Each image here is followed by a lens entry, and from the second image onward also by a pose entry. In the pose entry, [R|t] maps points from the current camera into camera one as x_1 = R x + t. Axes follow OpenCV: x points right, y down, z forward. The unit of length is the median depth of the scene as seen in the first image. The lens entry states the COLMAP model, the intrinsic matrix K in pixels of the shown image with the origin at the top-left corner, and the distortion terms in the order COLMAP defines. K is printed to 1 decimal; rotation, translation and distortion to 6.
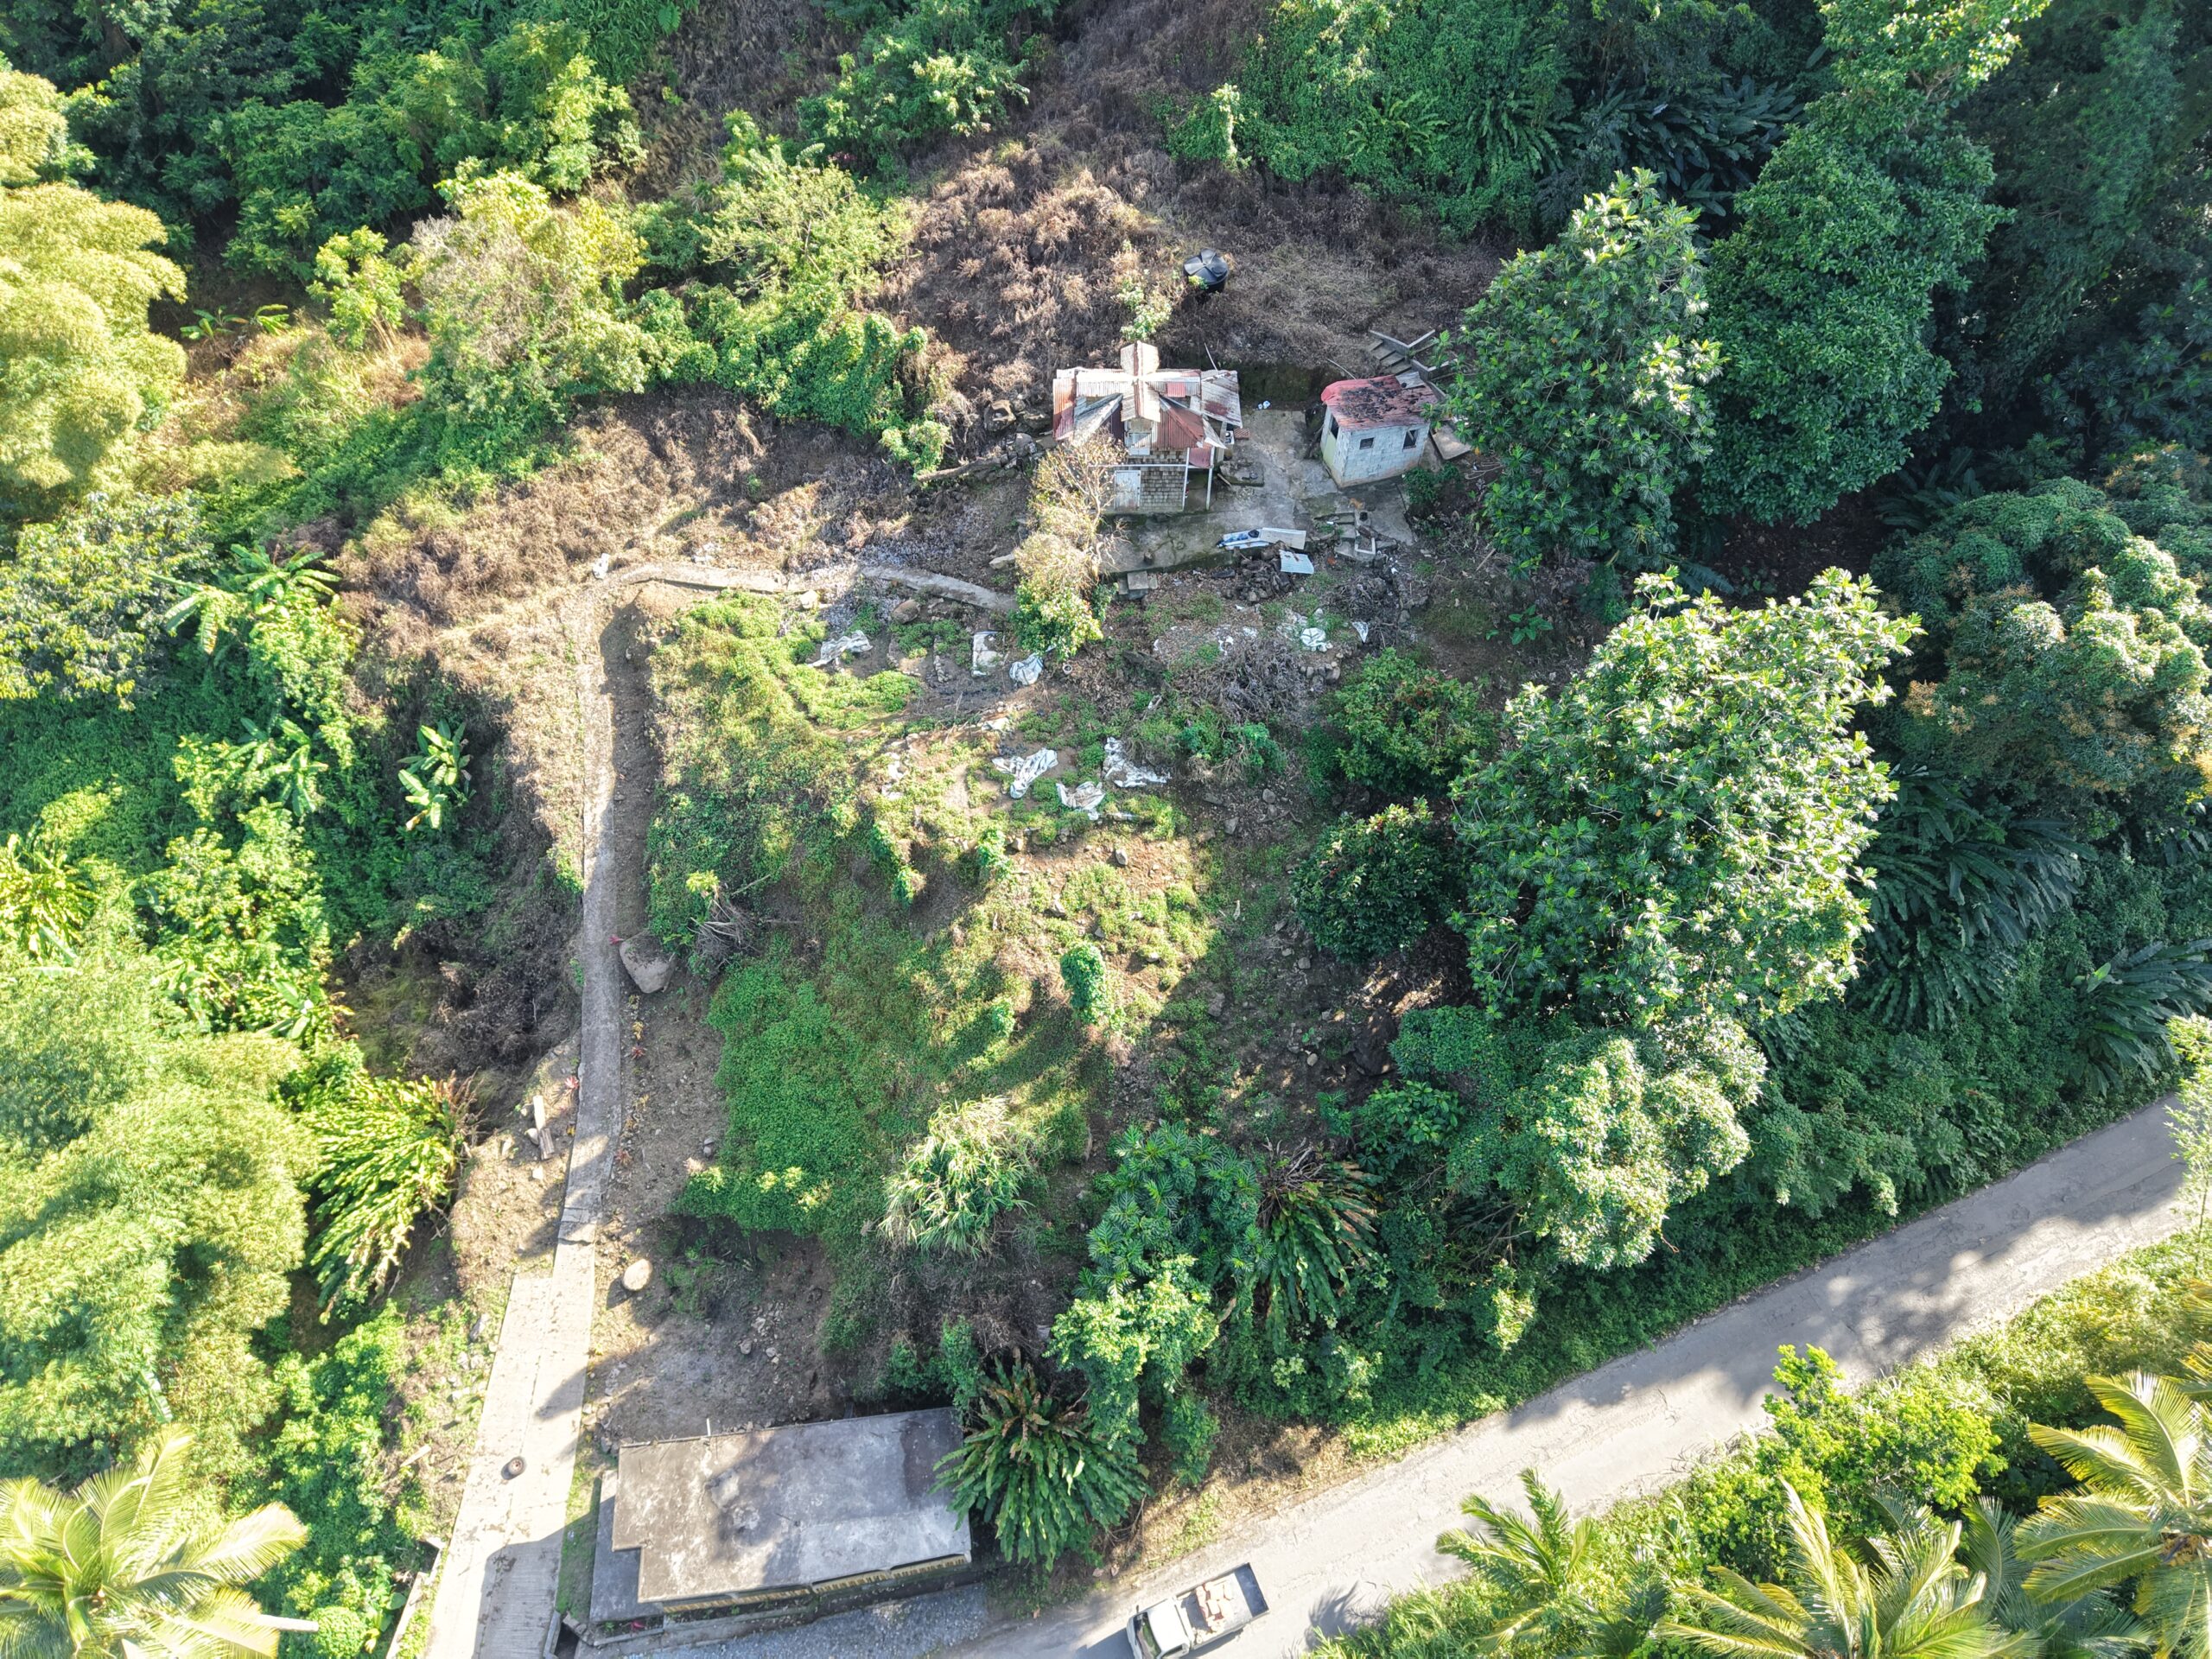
lens RADIAL K [[1485.2, 0, 1105.9], [0, 1485.2, 837.0], [0, 0, 1]] dist [0.034877, -0.039078]
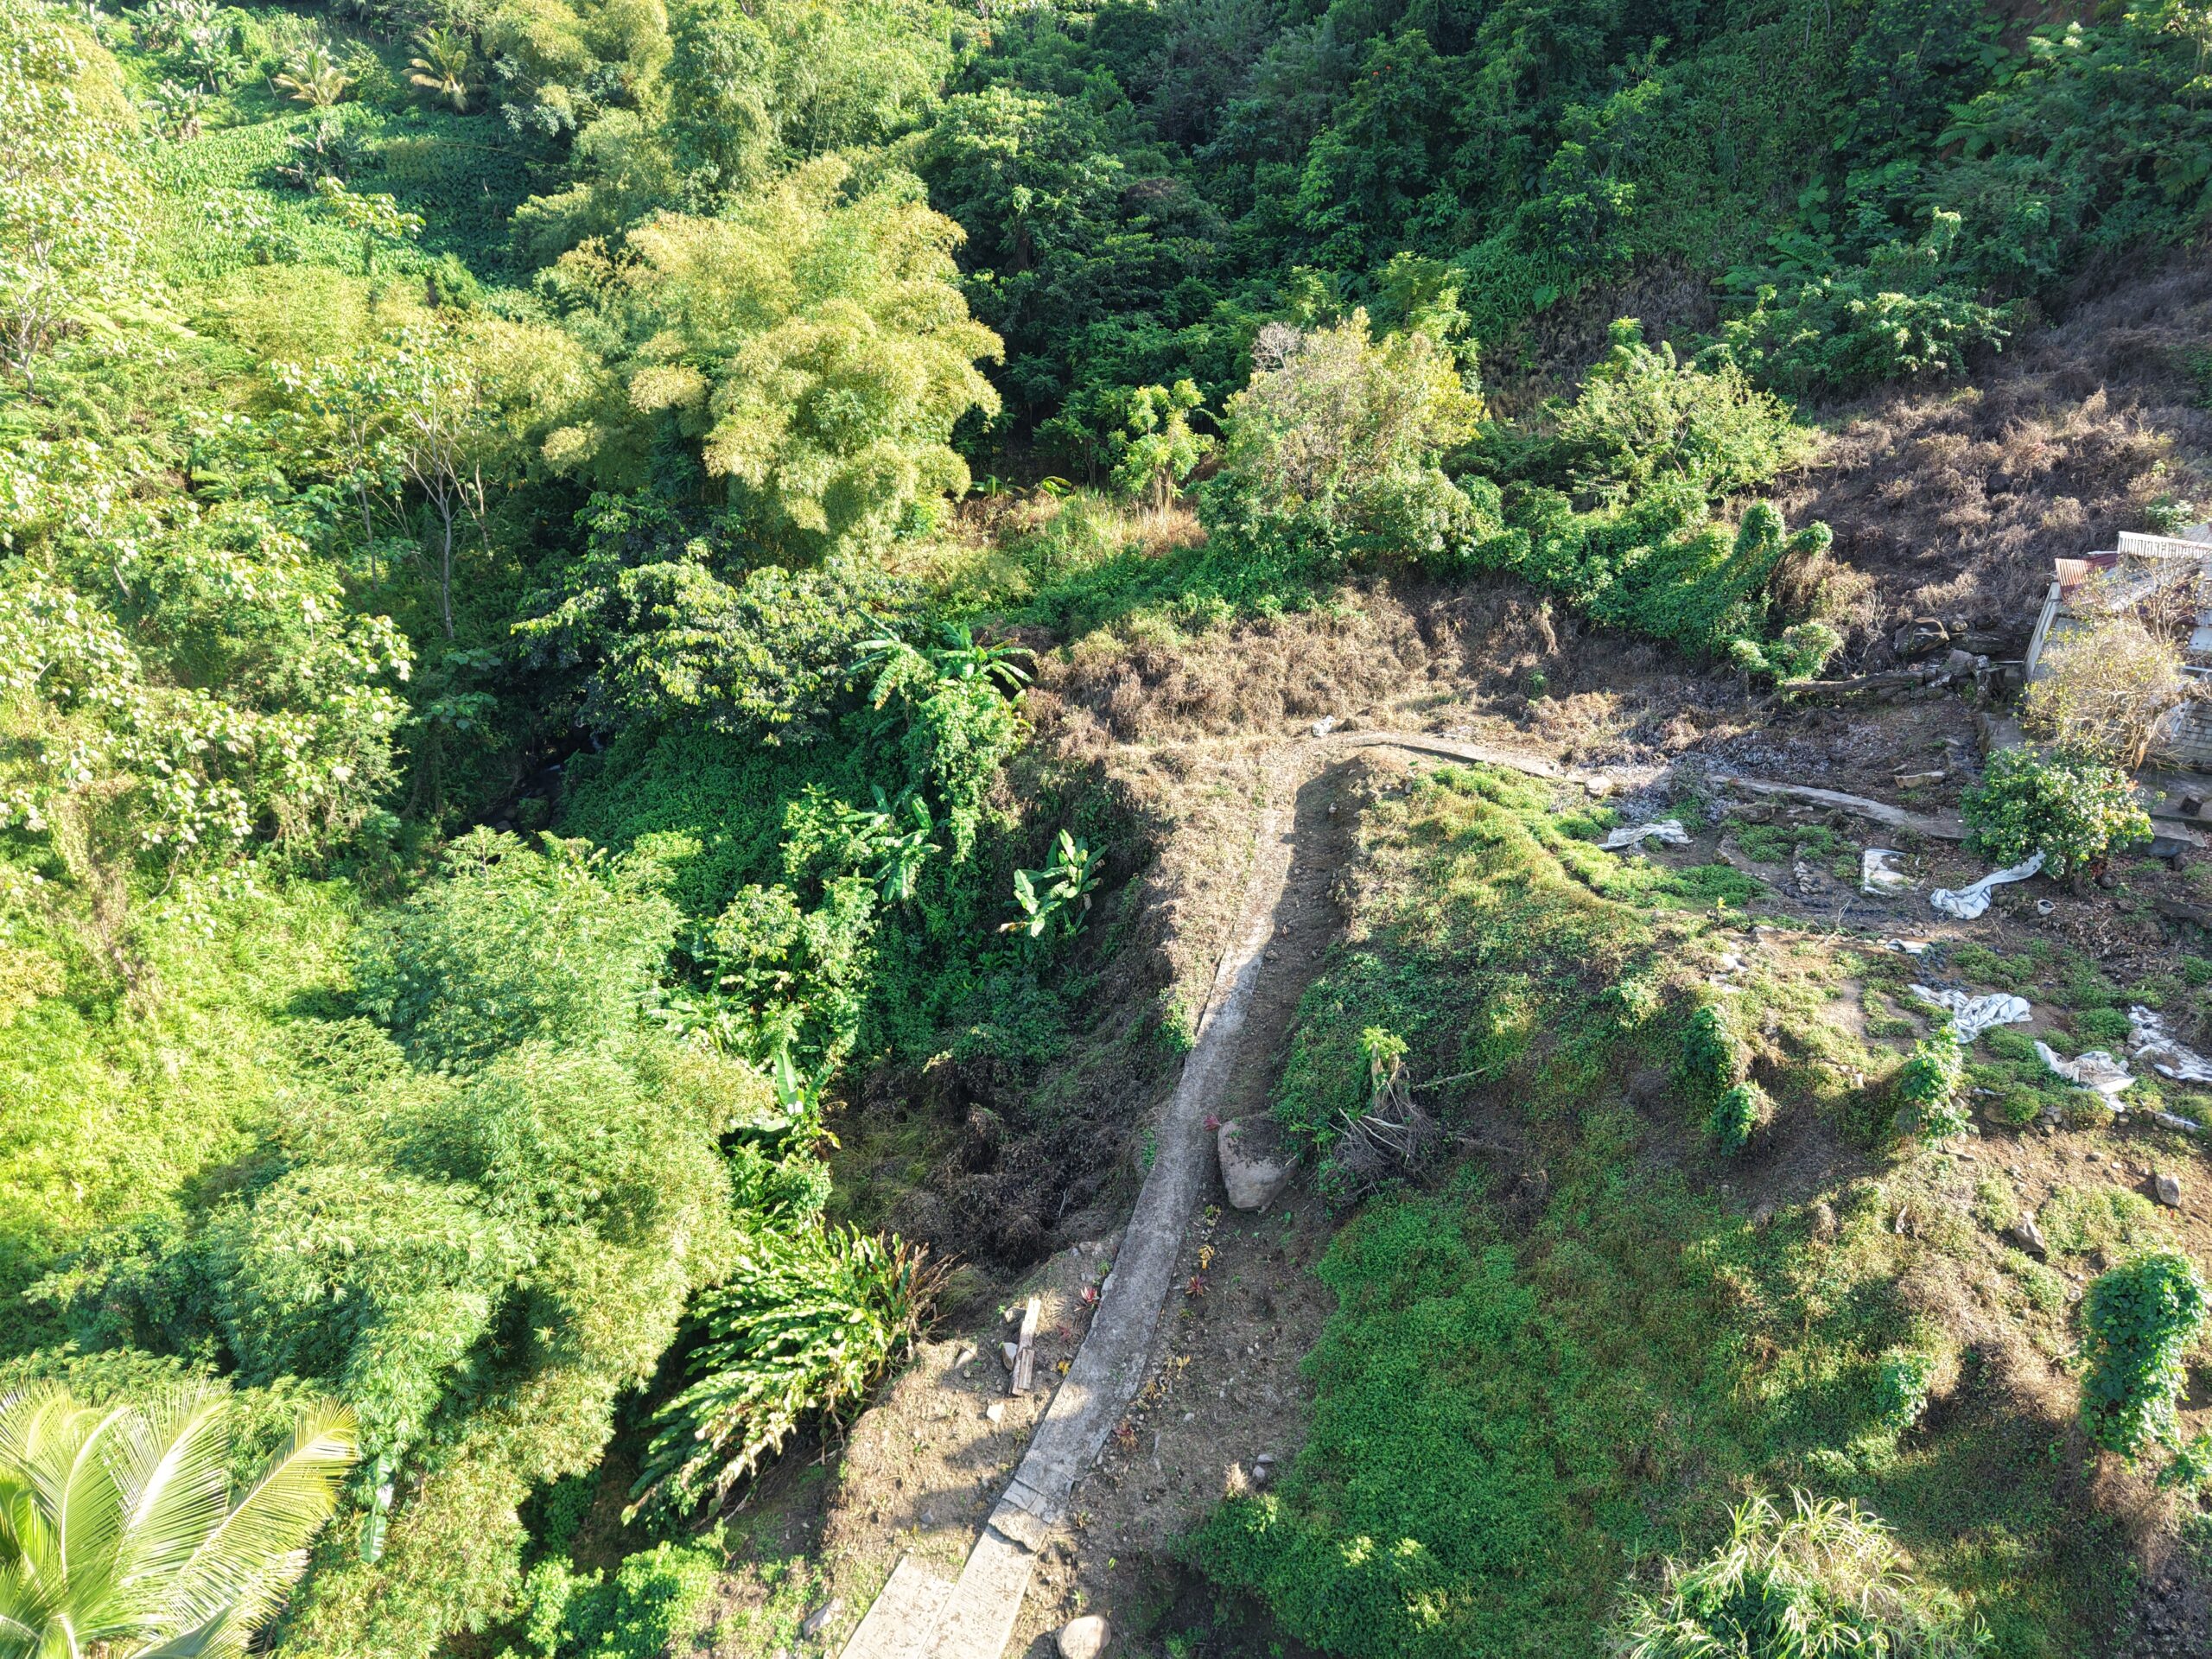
lens RADIAL K [[1485.2, 0, 1104.4], [0, 1485.2, 827.8], [0, 0, 1]] dist [0.034877, -0.039078]
pose [[0.901155, 0.215323, -0.376240, -0.150036], [-0.351644, 0.870651, -0.343967, 0.207144], [0.253510, 0.442270, 0.860308, 0.349703]]
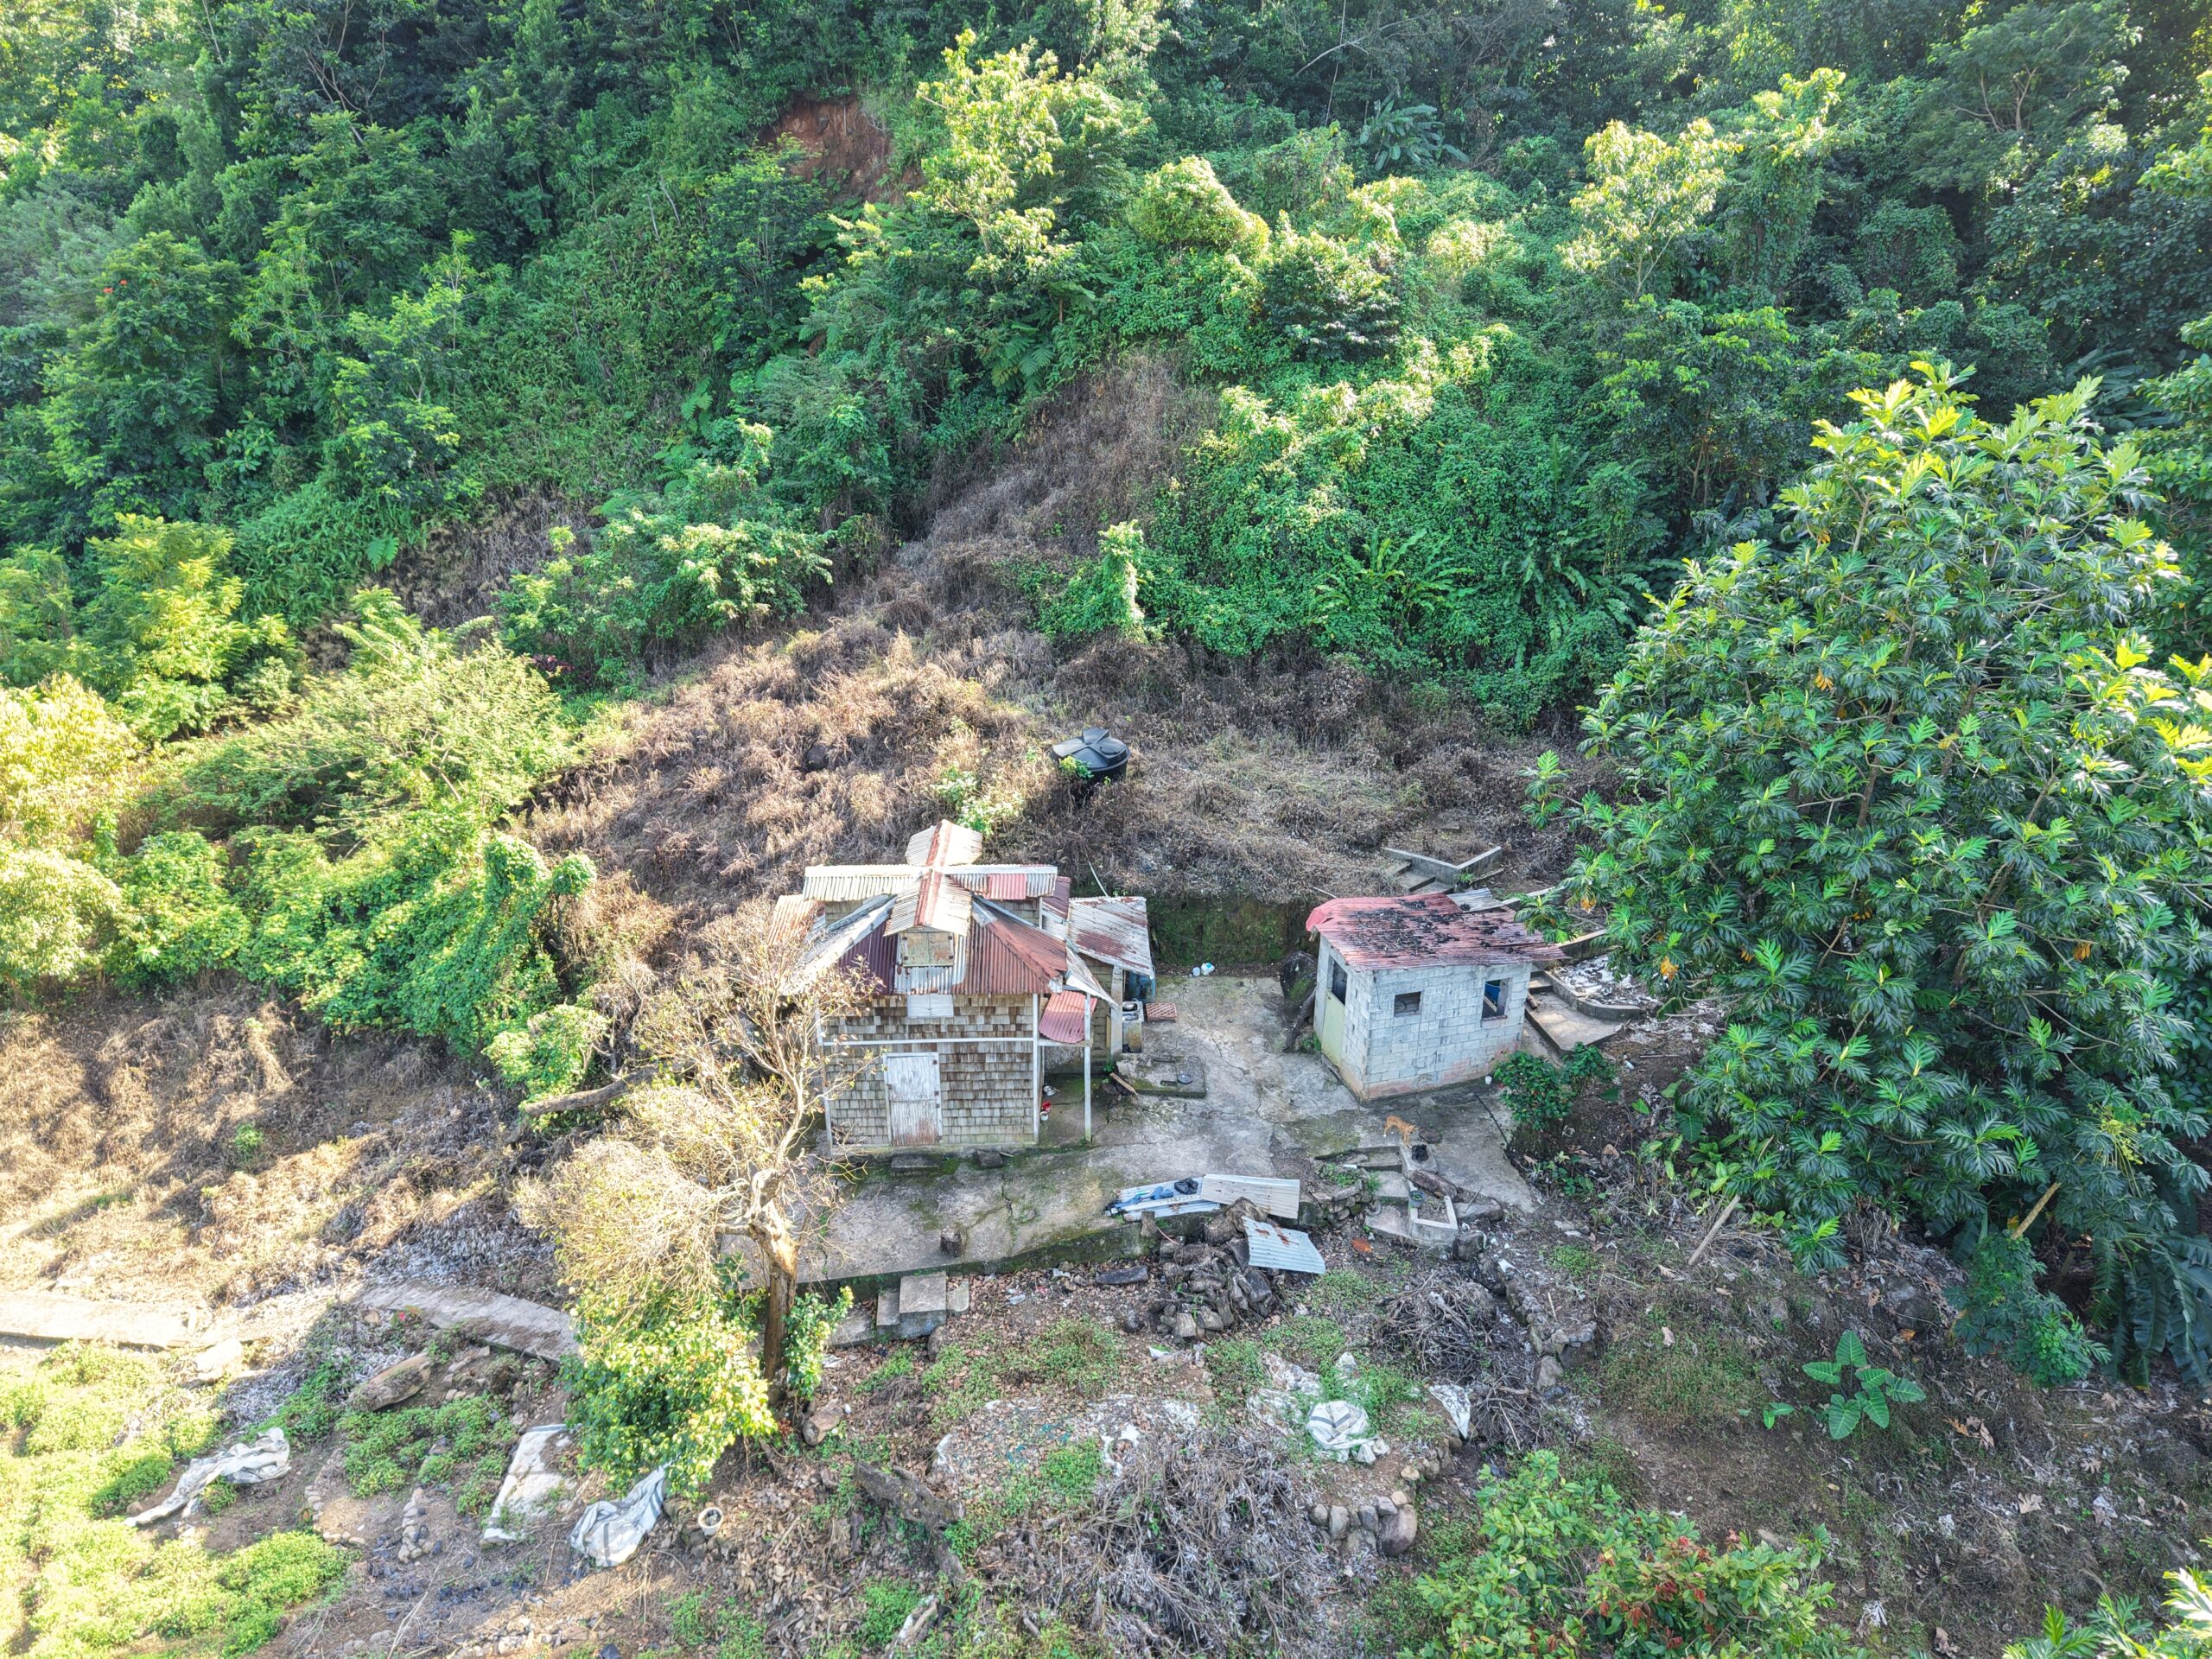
lens RADIAL K [[1485.2, 0, 1108.6], [0, 1485.2, 831.0], [0, 0, 1]] dist [0.034877, -0.039078]
pose [[0.999894, -0.014115, 0.003646, 0.077834], [0.014014, 0.861789, -0.507074, -0.068397], [0.004015, 0.507071, 0.861895, 0.567011]]
